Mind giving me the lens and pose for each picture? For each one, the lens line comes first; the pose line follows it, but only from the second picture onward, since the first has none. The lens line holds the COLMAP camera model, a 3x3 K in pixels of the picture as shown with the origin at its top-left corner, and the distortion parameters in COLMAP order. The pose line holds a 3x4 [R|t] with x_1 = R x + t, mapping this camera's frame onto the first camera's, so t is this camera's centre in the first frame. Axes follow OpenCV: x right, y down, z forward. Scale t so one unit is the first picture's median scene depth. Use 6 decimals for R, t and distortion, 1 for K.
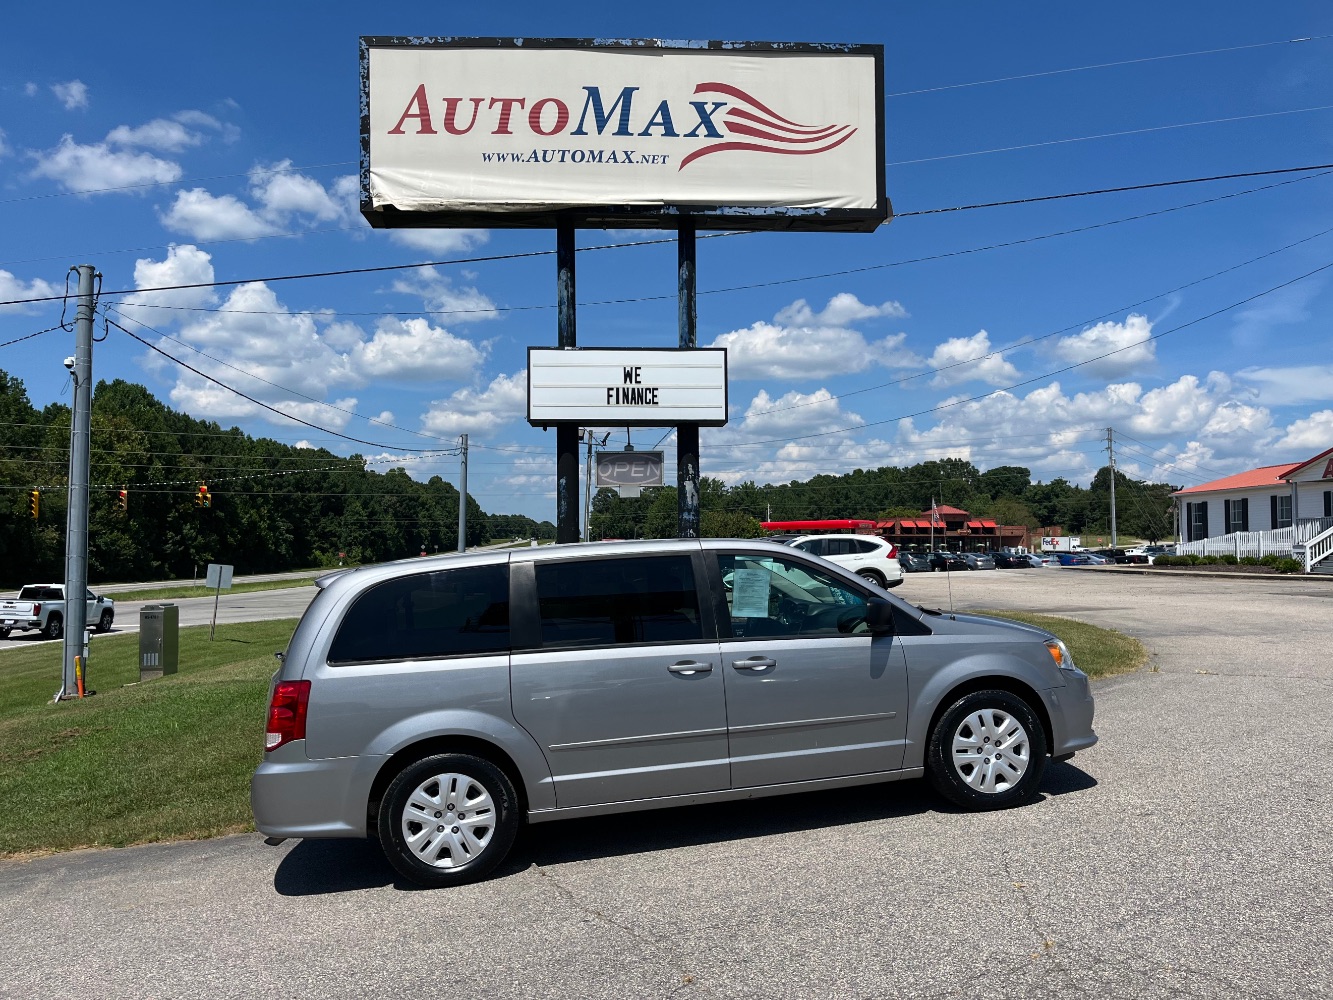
lens RADIAL K [[1053.9, 0, 704.8], [0, 1053.9, 545.9], [0, 0, 1]] dist [0.002226, -0.230136]
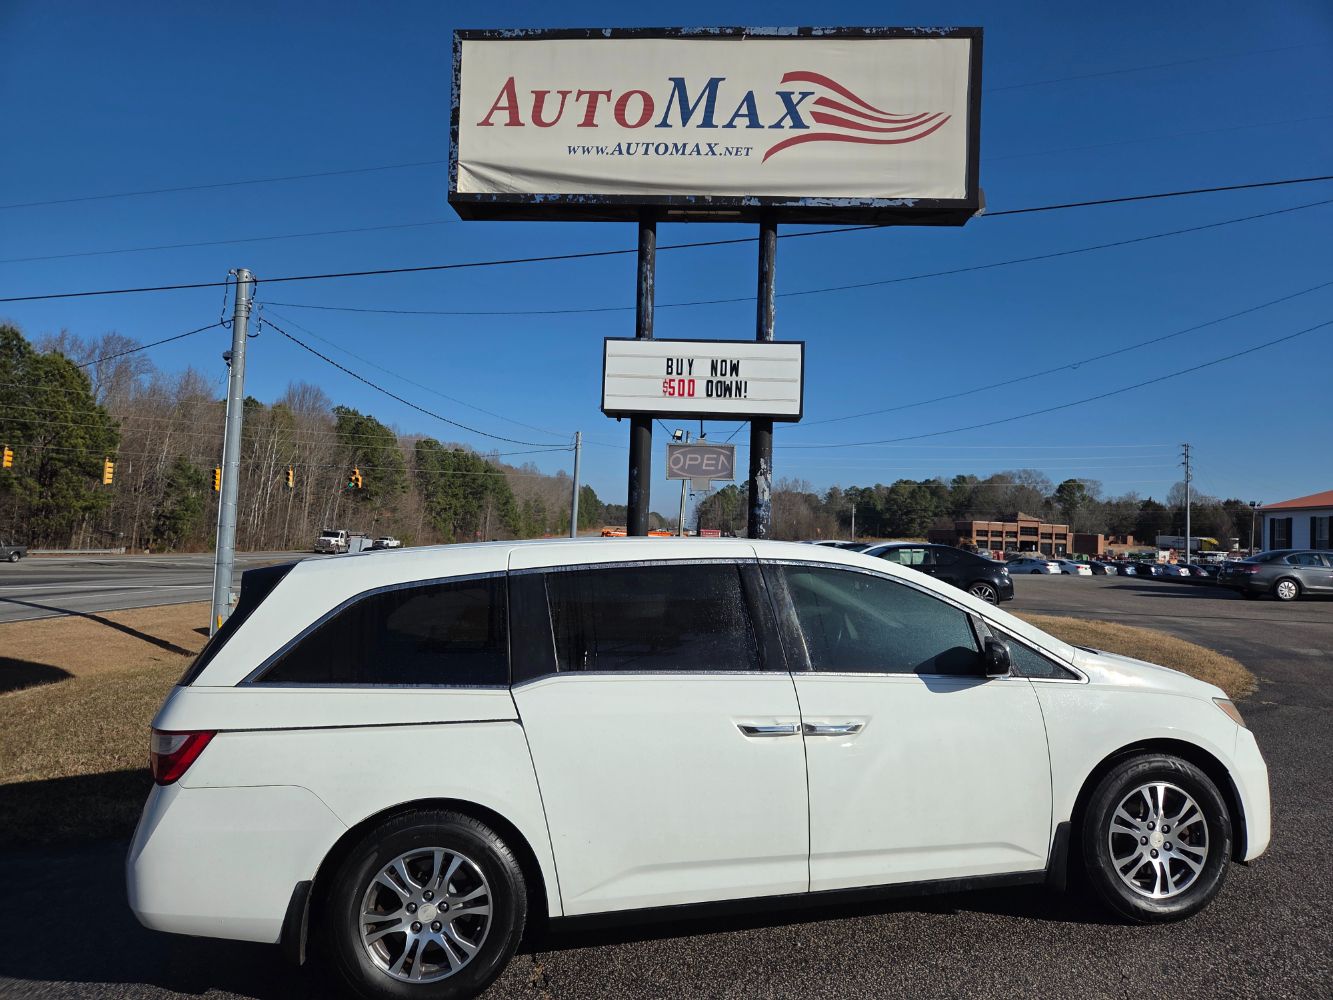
lens RADIAL K [[867.8, 0, 670.7], [0, 867.8, 488.1], [0, 0, 1]] dist [0.057299, -0.069559]
pose [[0.989689, 0.035347, -0.138800, 0.015148], [-0.042840, 0.997760, -0.051376, -0.005120], [0.136674, 0.056792, 0.988987, 0.191648]]
